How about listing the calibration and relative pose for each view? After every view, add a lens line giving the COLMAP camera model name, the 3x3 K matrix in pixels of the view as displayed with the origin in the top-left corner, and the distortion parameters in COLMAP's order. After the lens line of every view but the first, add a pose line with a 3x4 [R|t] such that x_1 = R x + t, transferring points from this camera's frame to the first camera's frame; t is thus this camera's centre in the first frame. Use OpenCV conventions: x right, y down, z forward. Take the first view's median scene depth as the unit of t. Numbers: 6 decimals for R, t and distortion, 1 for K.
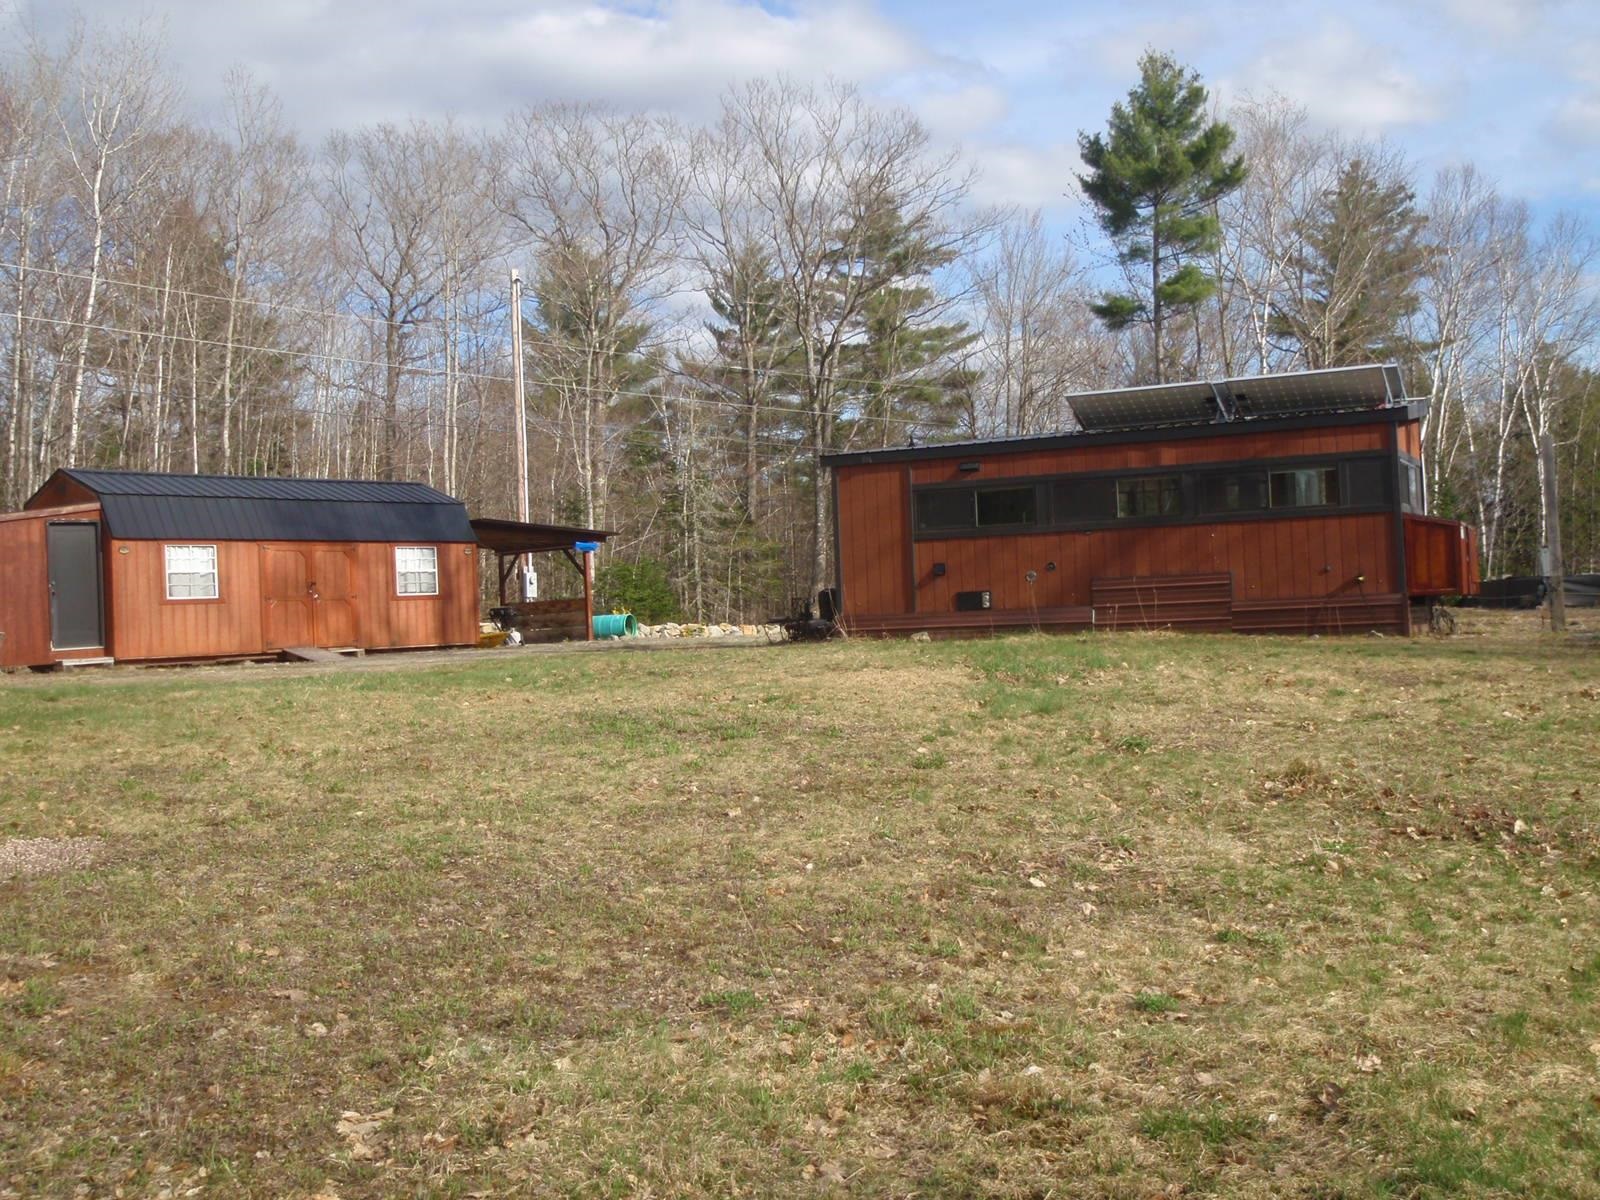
lens RADIAL K [[1844.9, 0, 799.7], [0, 1844.9, 594.7], [0, 0, 1]] dist [0.025713, 0.000000]
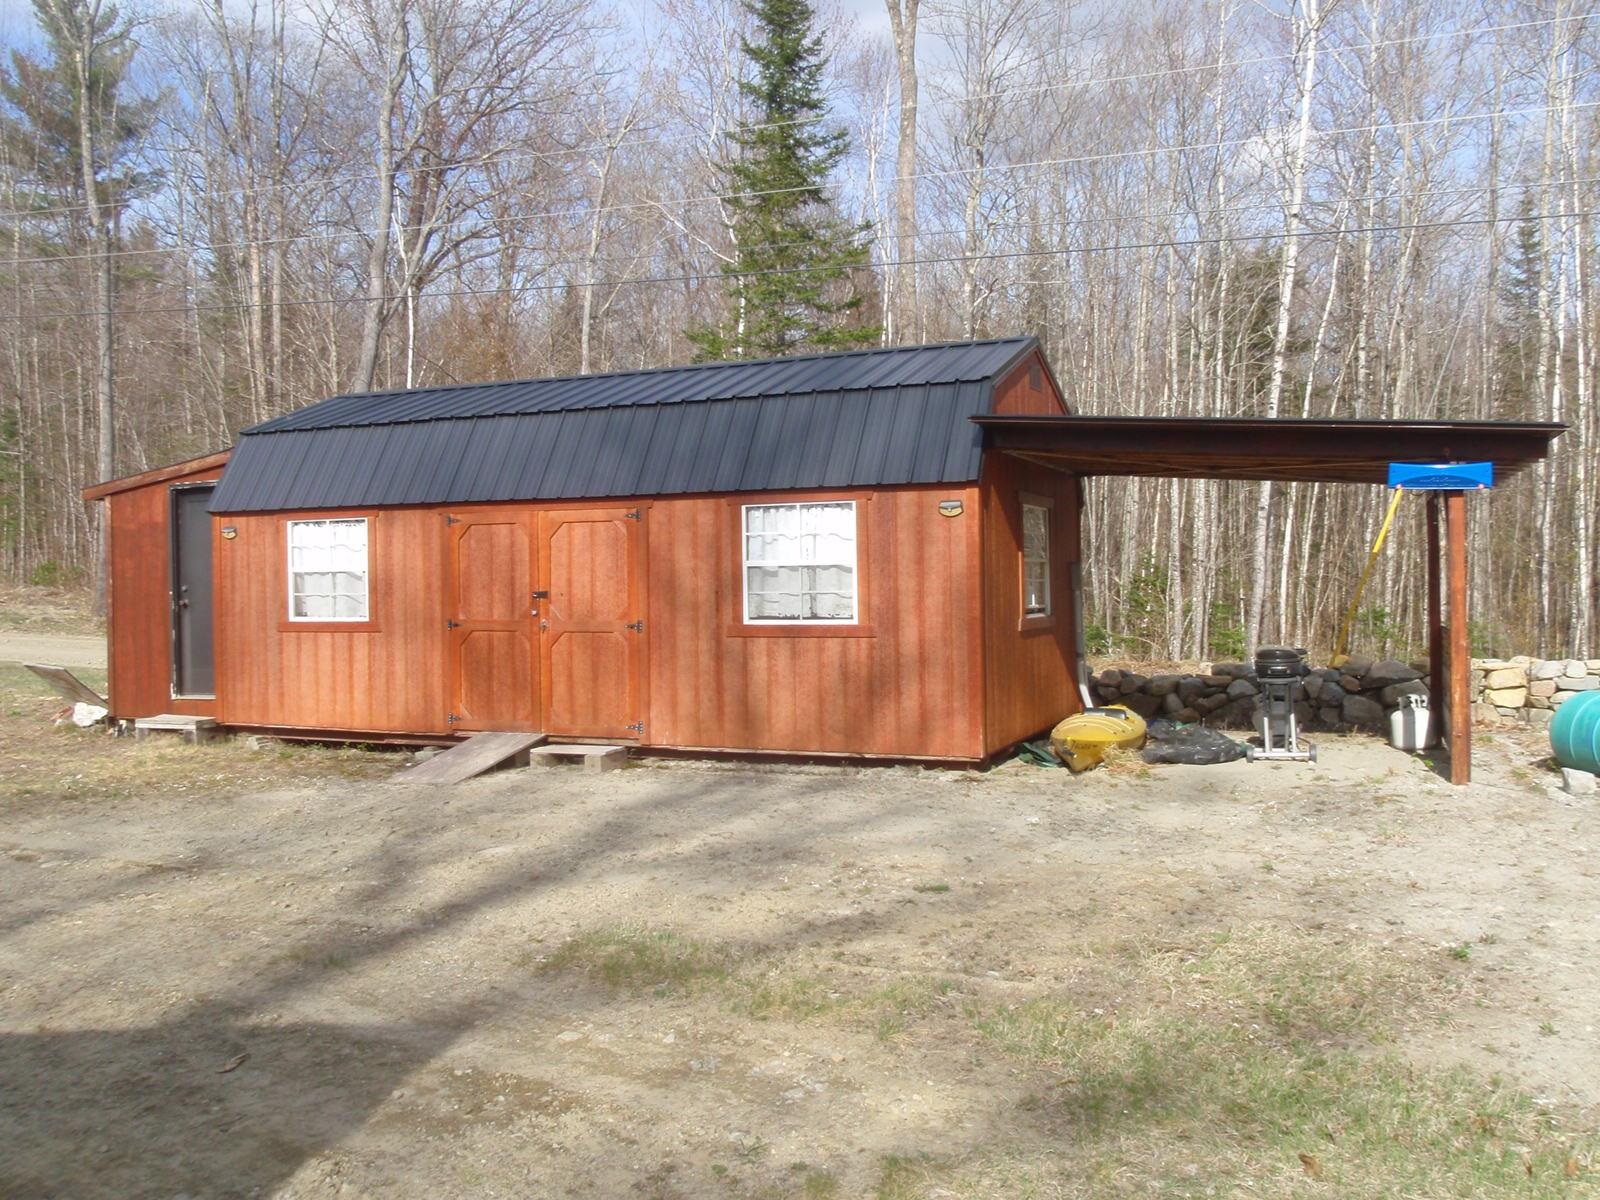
lens RADIAL K [[1387.7, 0, 798.2], [0, 1387.7, 607.9], [0, 0, 1]] dist [-0.036185, 0.020666]
pose [[0.287544, 0.041722, -0.956858, 0.086256], [0.005118, 0.998970, 0.045096, -0.018841], [0.957754, -0.017865, 0.287034, 1.020047]]
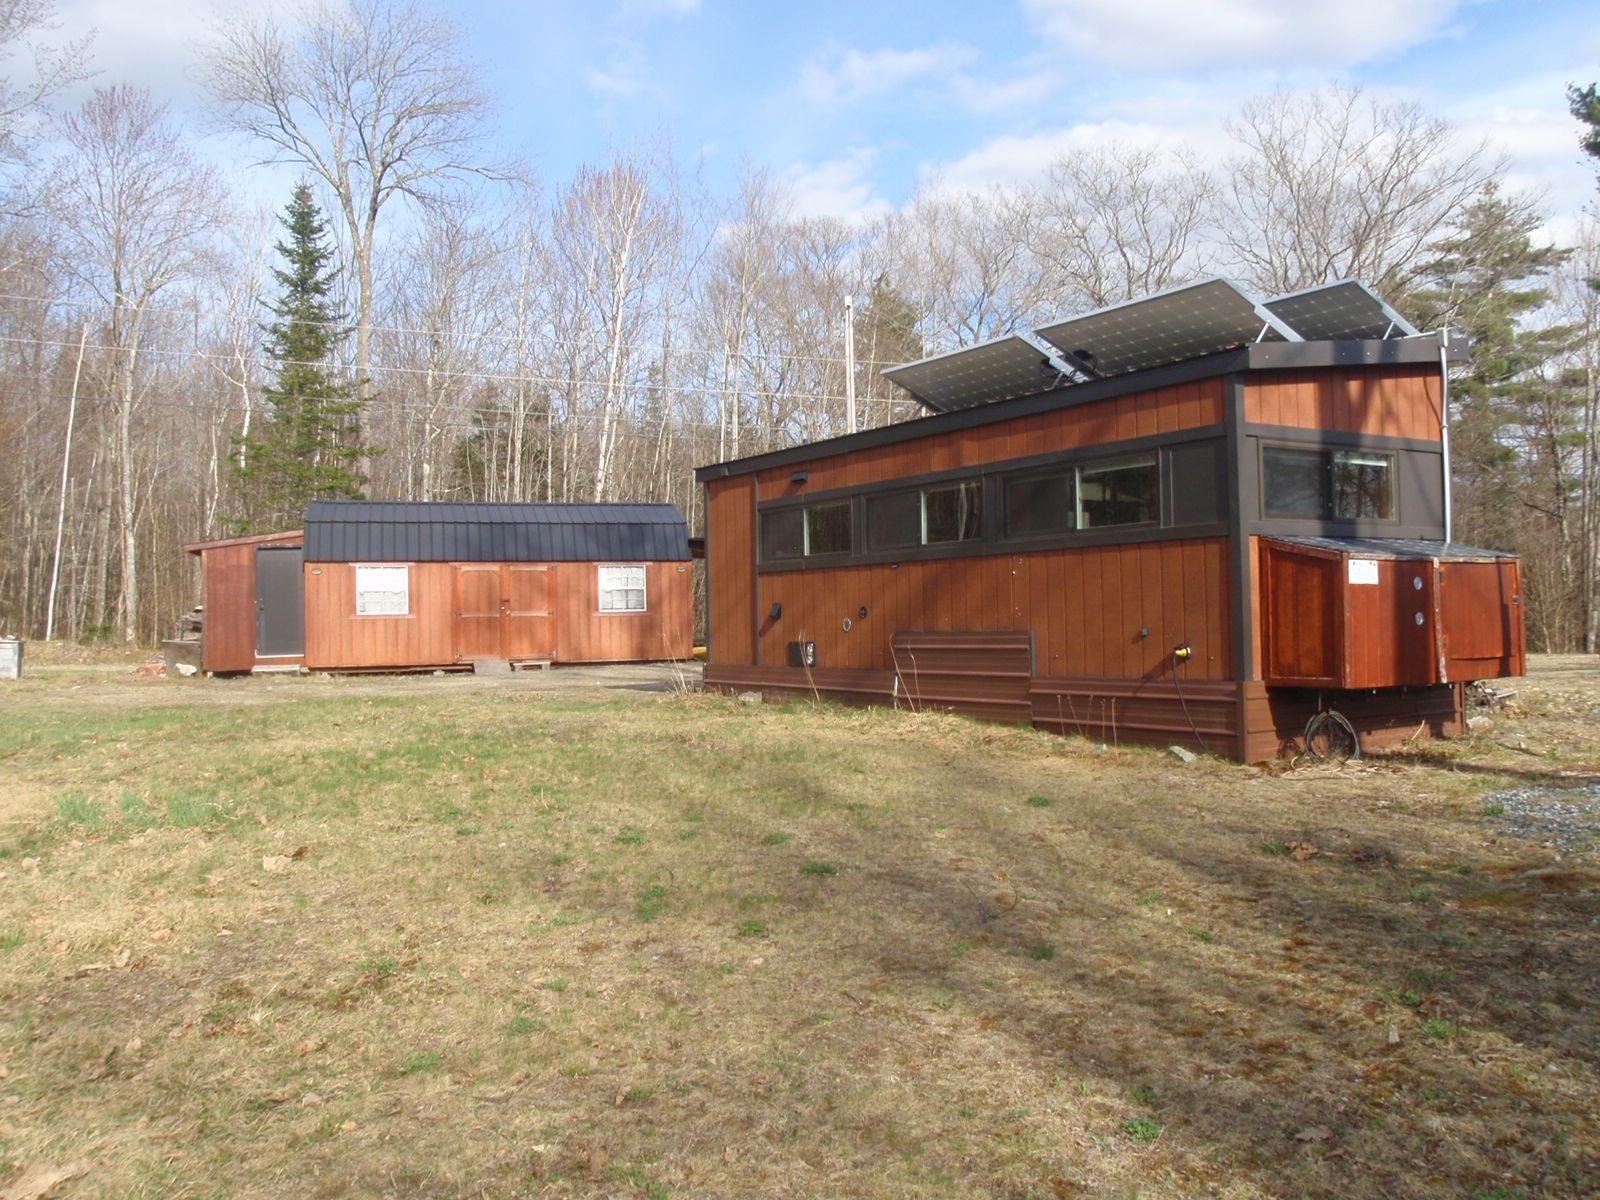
lens RADIAL K [[1387.7, 0, 760.2], [0, 1387.7, 579.5], [0, 0, 1]] dist [-0.036185, 0.020666]
pose [[0.839784, 0.009593, -0.542836, 0.319456], [-0.009372, 0.999951, 0.003173, -0.023863], [0.542840, 0.002423, 0.839833, 0.422854]]
